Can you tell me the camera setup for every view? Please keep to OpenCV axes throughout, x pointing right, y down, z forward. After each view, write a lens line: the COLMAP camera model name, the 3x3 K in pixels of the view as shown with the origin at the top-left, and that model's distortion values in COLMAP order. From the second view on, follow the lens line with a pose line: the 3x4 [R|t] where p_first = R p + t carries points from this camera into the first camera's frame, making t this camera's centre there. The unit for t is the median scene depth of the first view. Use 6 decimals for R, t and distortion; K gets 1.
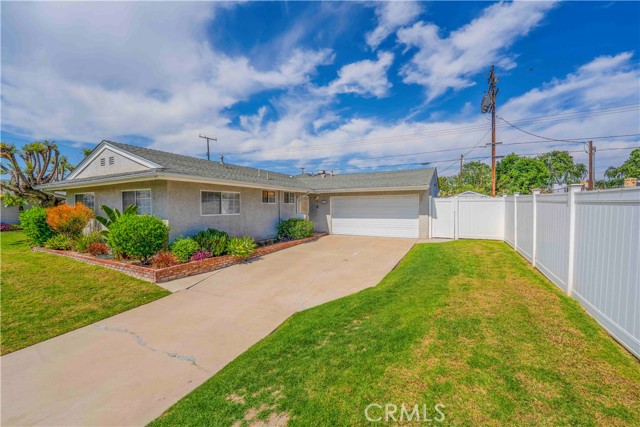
lens RADIAL K [[262.4, 0, 315.1], [0, 262.4, 202.4], [0, 0, 1]] dist [0.013961, -0.005744]
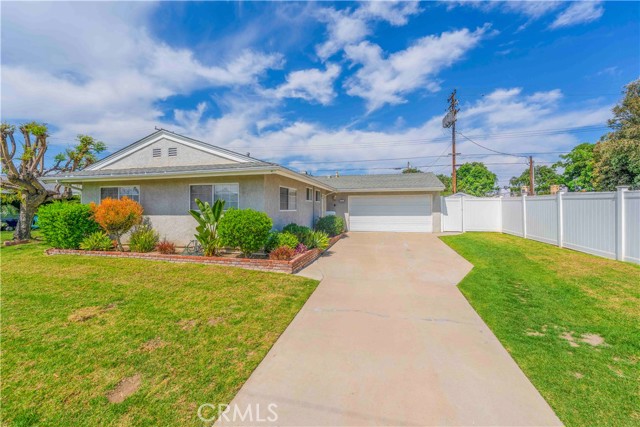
lens RADIAL K [[262.4, 0, 321.8], [0, 262.4, 188.8], [0, 0, 1]] dist [0.013961, -0.005744]
pose [[0.972811, 0.020452, 0.230695, -0.173479], [-0.006631, 0.998145, -0.060527, 0.009091], [-0.231505, 0.057351, 0.971142, -0.006148]]
